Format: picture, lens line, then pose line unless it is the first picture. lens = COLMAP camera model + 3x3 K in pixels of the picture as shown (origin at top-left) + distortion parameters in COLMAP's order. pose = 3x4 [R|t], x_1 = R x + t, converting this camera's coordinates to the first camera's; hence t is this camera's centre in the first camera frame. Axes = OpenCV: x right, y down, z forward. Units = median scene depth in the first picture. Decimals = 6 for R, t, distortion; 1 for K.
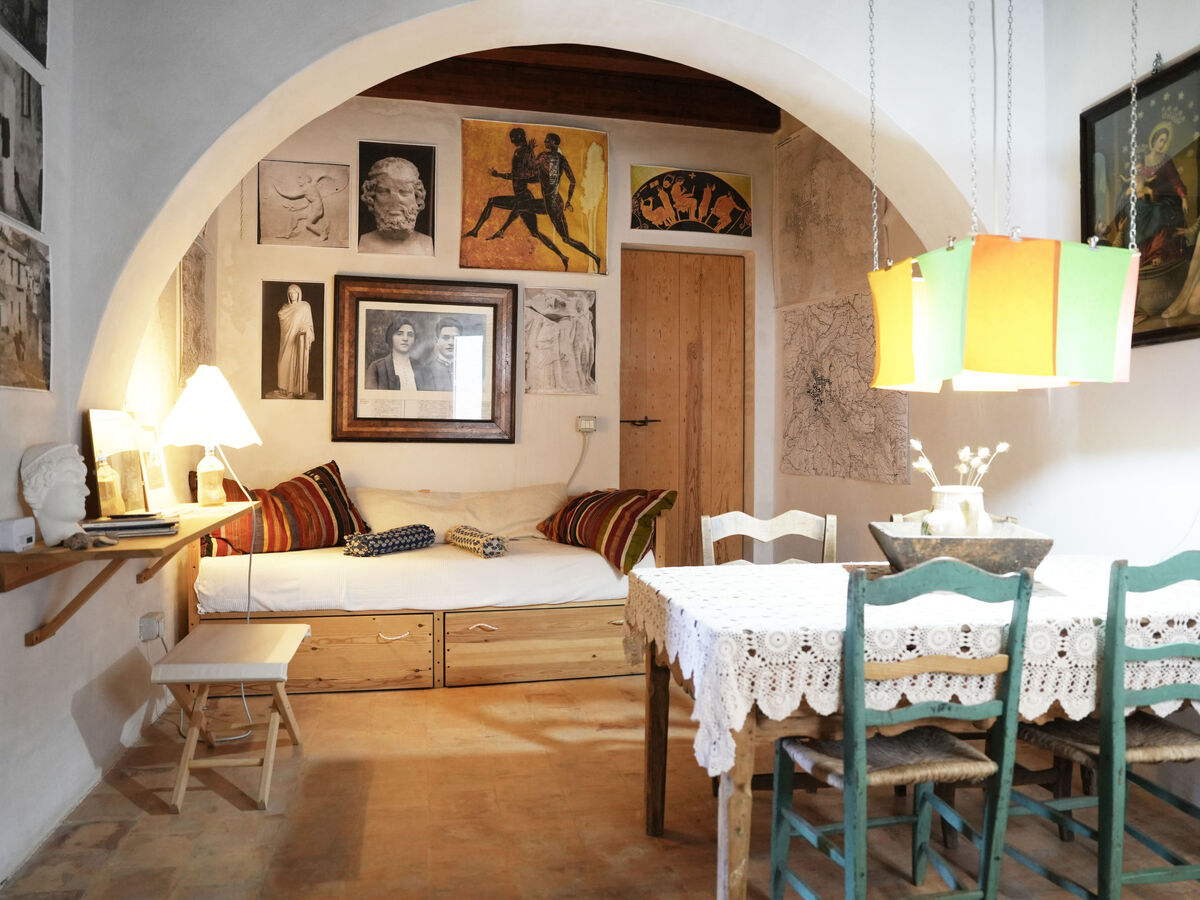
lens RADIAL K [[925.0, 0, 602.3], [0, 925.0, 455.1], [0, 0, 1]] dist [-0.115854, 0.085712]
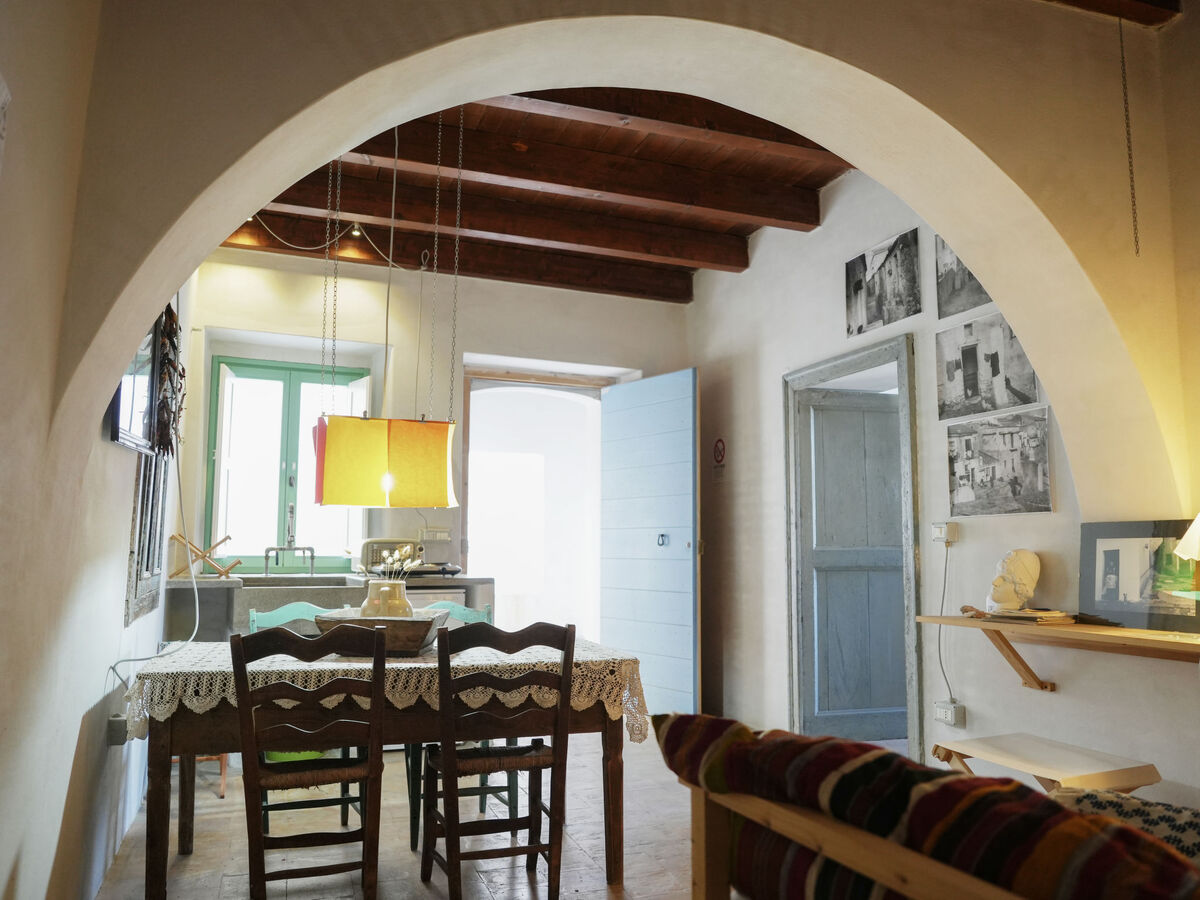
lens RADIAL K [[925.0, 0, 601.4], [0, 925.0, 449.6], [0, 0, 1]] dist [-0.115854, 0.085712]
pose [[-0.991142, -0.020962, -0.131139, 0.206178], [-0.010784, 0.996907, -0.077845, -0.042651], [0.132365, -0.075741, -0.988303, 1.892259]]
